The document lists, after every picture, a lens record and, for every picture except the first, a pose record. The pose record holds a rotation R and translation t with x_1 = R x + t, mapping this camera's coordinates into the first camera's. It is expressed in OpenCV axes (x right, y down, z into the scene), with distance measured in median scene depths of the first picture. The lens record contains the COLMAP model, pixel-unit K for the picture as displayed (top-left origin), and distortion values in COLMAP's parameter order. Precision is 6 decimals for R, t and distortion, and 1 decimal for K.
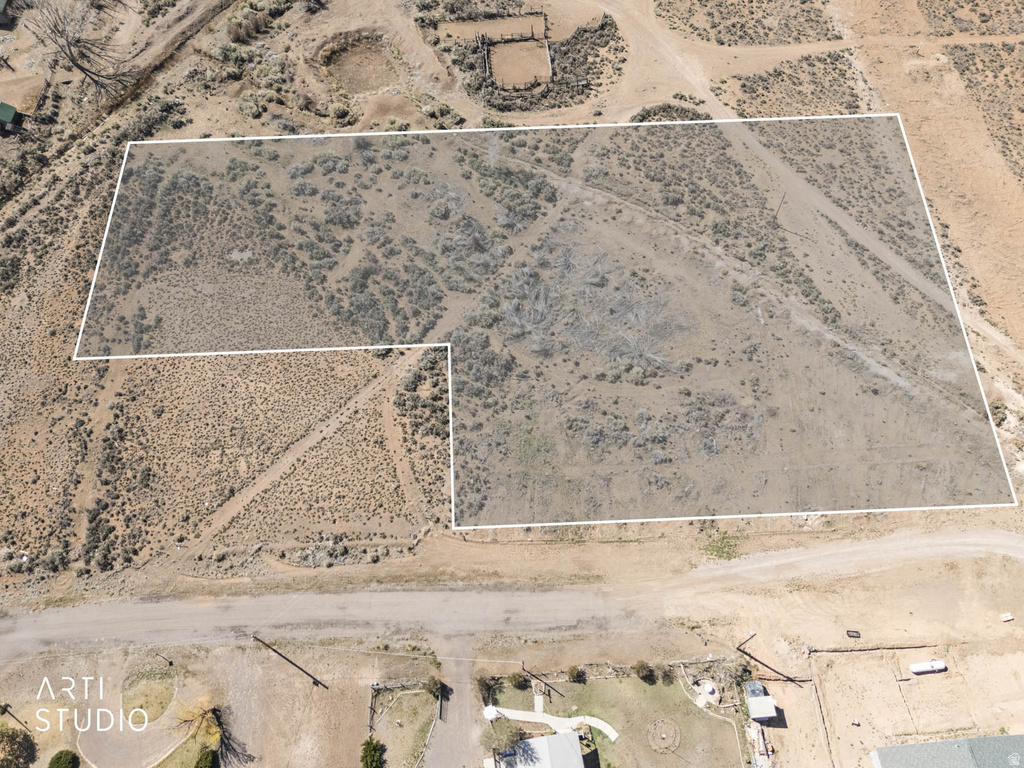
lens RADIAL K [[749.1, 0, 510.5], [0, 749.1, 383.0], [0, 0, 1]] dist [0.078563, -0.072134]
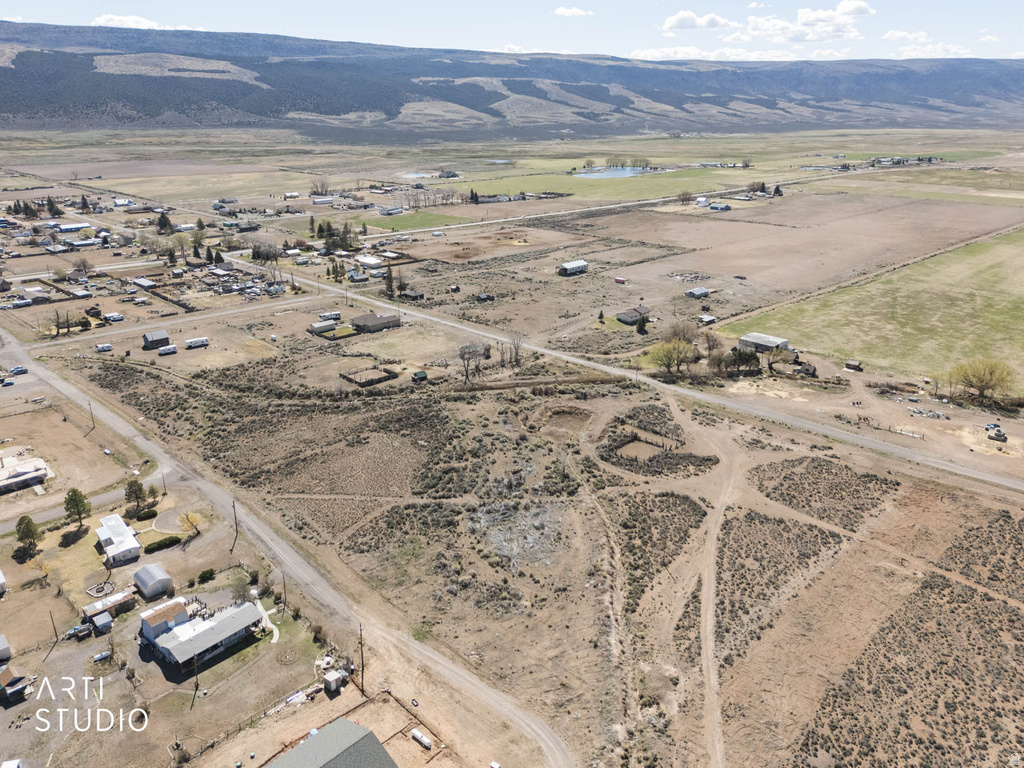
lens RADIAL K [[749.1, 0, 510.5], [0, 749.1, 383.0], [0, 0, 1]] dist [0.078563, -0.072134]
pose [[0.653534, 0.289733, -0.699248, 1.085643], [-0.671565, 0.648100, -0.359120, 0.265099], [0.349134, 0.704287, 0.618130, -0.159168]]
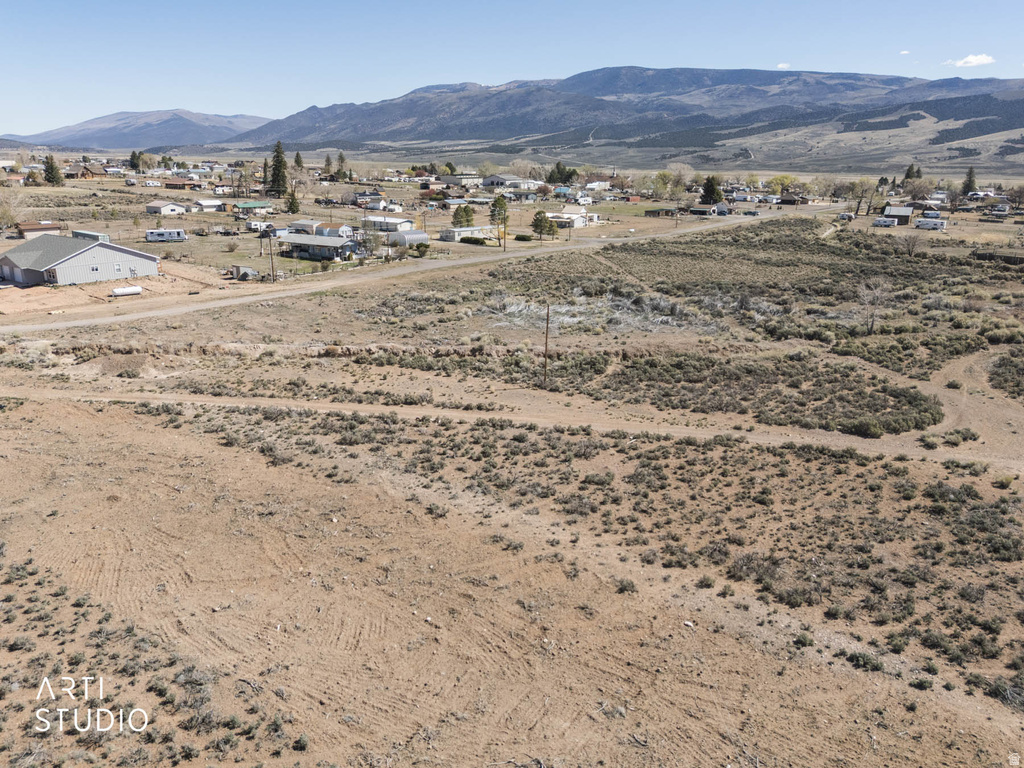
lens RADIAL K [[749.1, 0, 510.5], [0, 749.1, 383.0], [0, 0, 1]] dist [0.078563, -0.072134]
pose [[-0.644366, 0.234940, -0.727733, 0.816386], [-0.667565, 0.291392, 0.685163, -0.609167], [0.373028, 0.927305, -0.030925, 1.078446]]
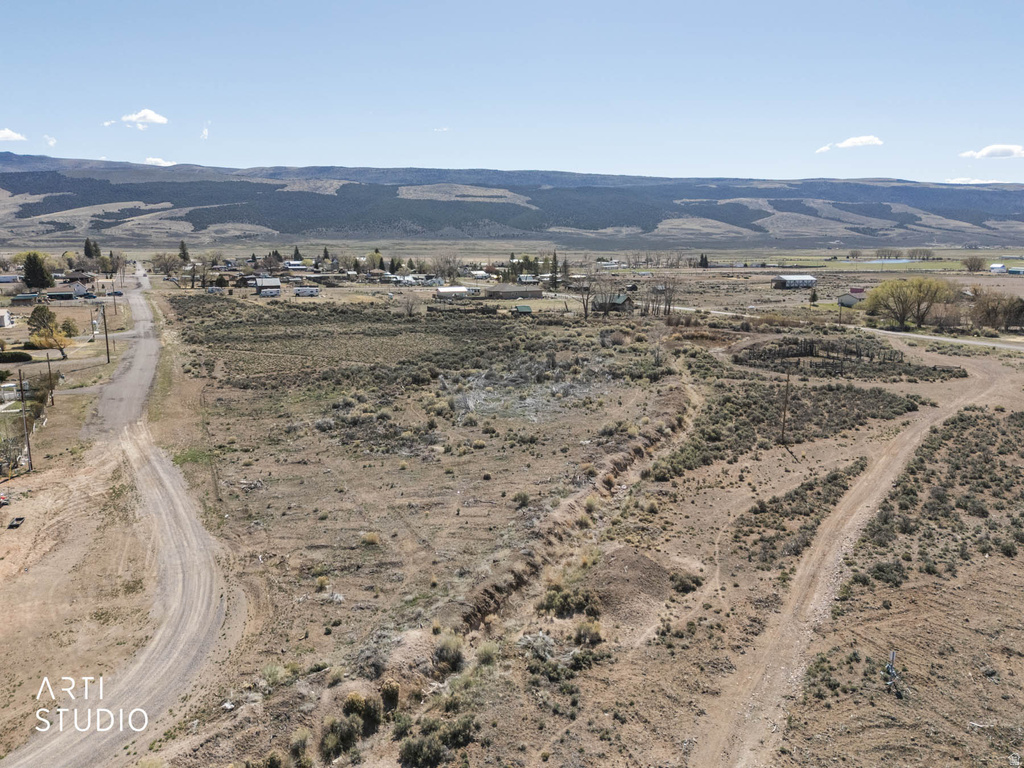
lens RADIAL K [[749.1, 0, 510.5], [0, 749.1, 383.0], [0, 0, 1]] dist [0.078563, -0.072134]
pose [[0.364876, 0.202257, -0.908822, 0.861445], [-0.820151, 0.531853, -0.210914, 0.075268], [0.440701, 0.822329, 0.359941, 0.697205]]
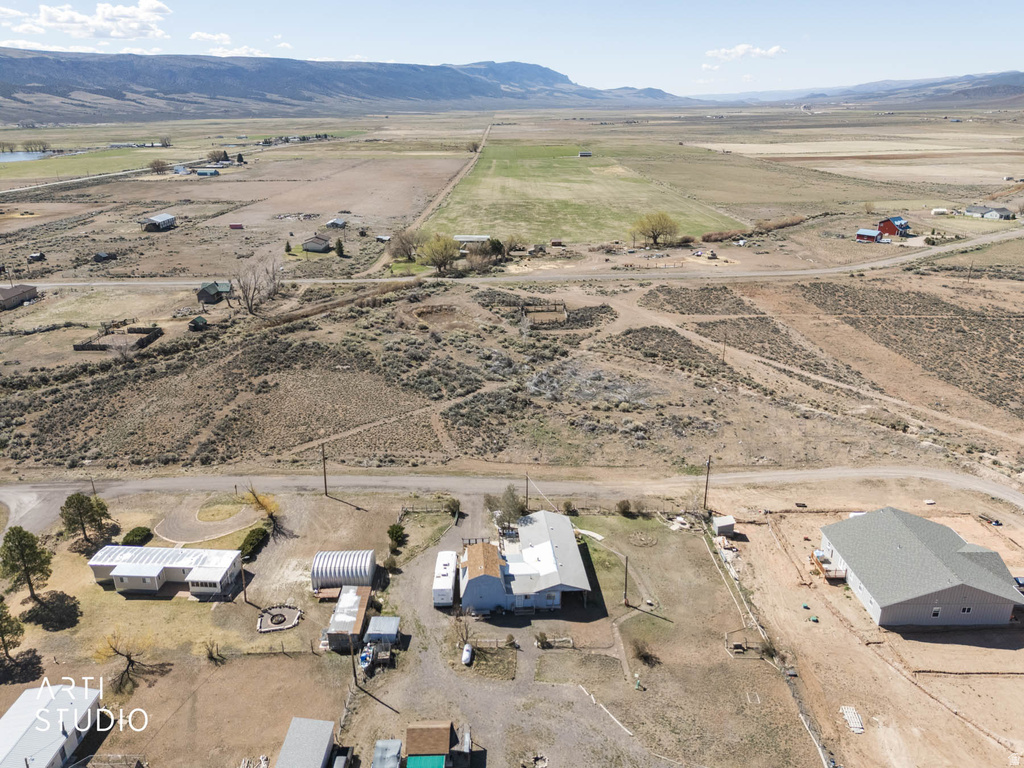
lens RADIAL K [[749.1, 0, 510.5], [0, 749.1, 383.0], [0, 0, 1]] dist [0.078563, -0.072134]
pose [[0.997483, 0.041179, -0.057717, 0.040992], [-0.068790, 0.759229, -0.647178, 0.793058], [0.017170, 0.649520, 0.760151, -0.038538]]
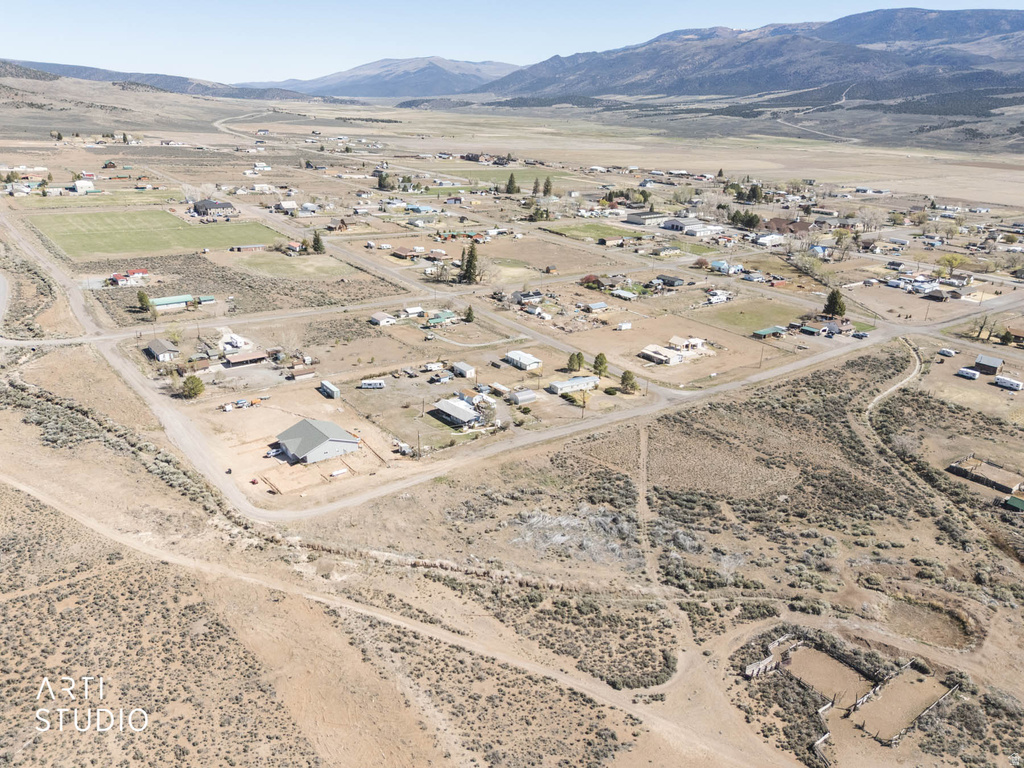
lens RADIAL K [[749.1, 0, 510.5], [0, 749.1, 383.0], [0, 0, 1]] dist [0.078563, -0.072134]
pose [[-0.840237, 0.191297, -0.507354, 0.916054], [-0.479210, 0.175801, 0.859914, -1.371454], [0.253692, 0.965660, -0.056043, 0.775127]]
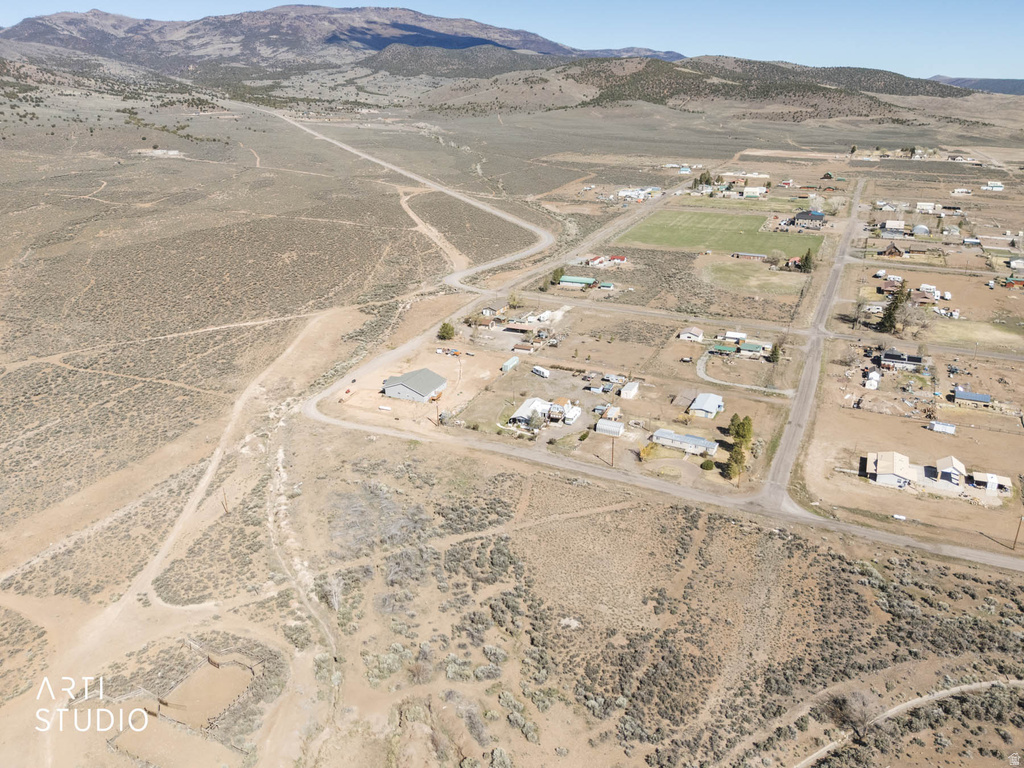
lens RADIAL K [[749.1, 0, 510.5], [0, 749.1, 383.0], [0, 0, 1]] dist [0.078563, -0.072134]
pose [[-0.878093, -0.149838, 0.454424, -0.806734], [0.427189, 0.182332, 0.885587, -1.405074], [-0.215551, 0.971753, -0.096095, 0.833103]]
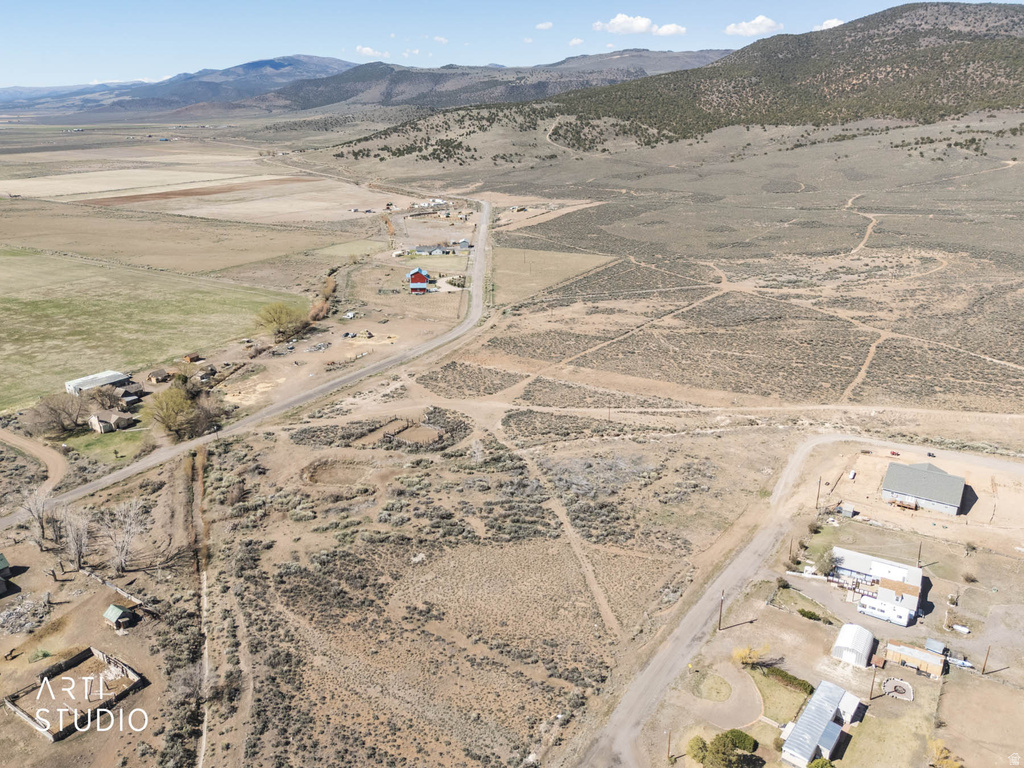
lens RADIAL K [[749.1, 0, 510.5], [0, 749.1, 383.0], [0, 0, 1]] dist [0.078563, -0.072134]
pose [[0.615393, -0.258945, 0.744472, -1.253730], [0.686962, 0.639315, -0.345486, 0.219379], [-0.386490, 0.724033, 0.571315, -0.044929]]
